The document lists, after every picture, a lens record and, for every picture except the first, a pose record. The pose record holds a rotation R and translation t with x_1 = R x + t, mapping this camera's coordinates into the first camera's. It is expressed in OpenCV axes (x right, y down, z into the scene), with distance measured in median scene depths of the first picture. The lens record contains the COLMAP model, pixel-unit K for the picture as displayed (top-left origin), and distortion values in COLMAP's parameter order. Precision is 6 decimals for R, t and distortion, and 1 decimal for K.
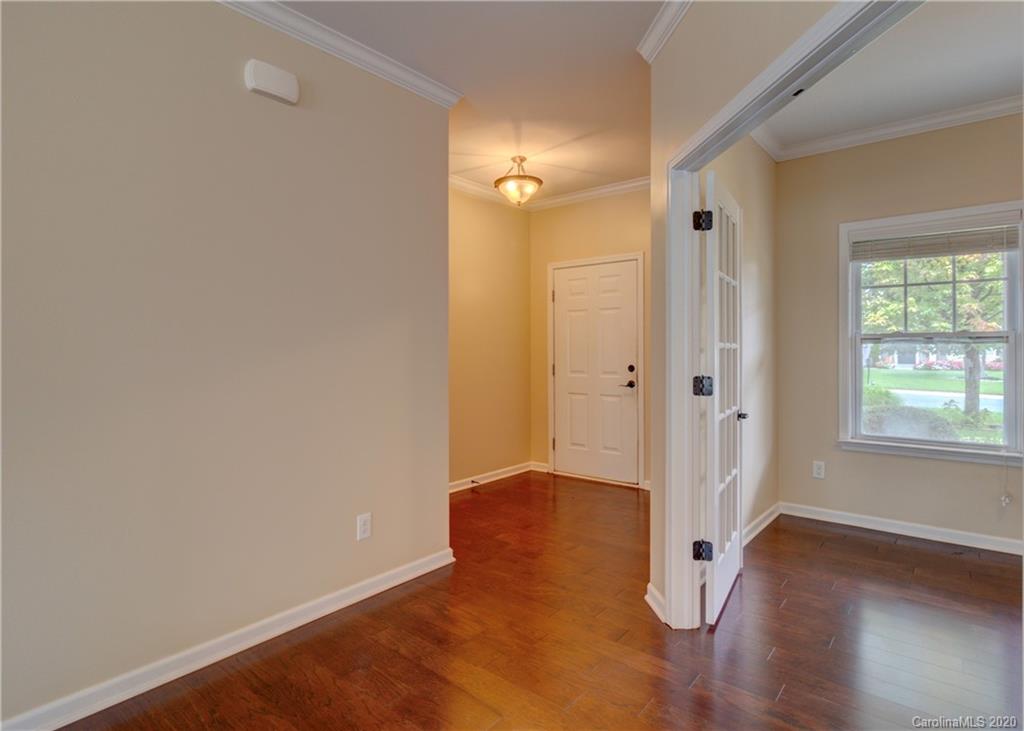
lens RADIAL K [[518.5, 0, 513.1], [0, 518.5, 345.5], [0, 0, 1]] dist [-0.000261, -0.000194]
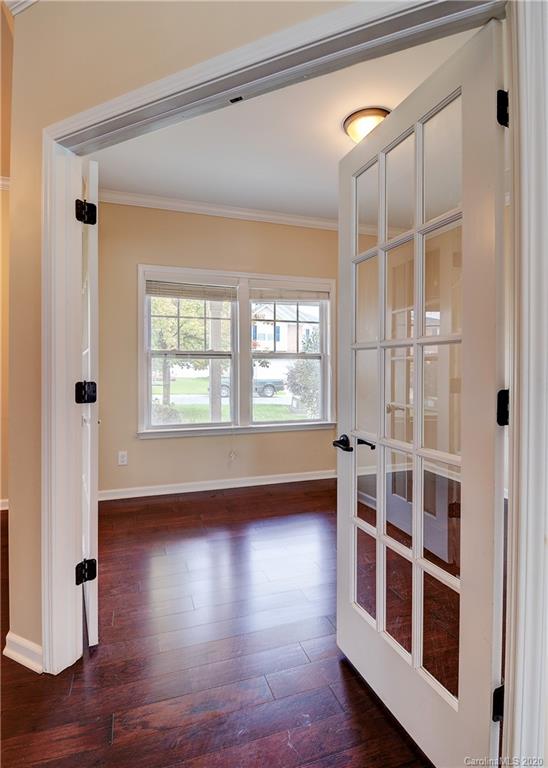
lens RADIAL K [[388.9, 0, 238.4], [0, 388.9, 373.7], [0, 0, 1]] dist [-0.000261, -0.000194]
pose [[0.538123, -0.003138, 0.842860, -0.059327], [-0.013505, 0.999833, 0.012344, 0.027497], [-0.842758, -0.018025, 0.537991, 0.336647]]
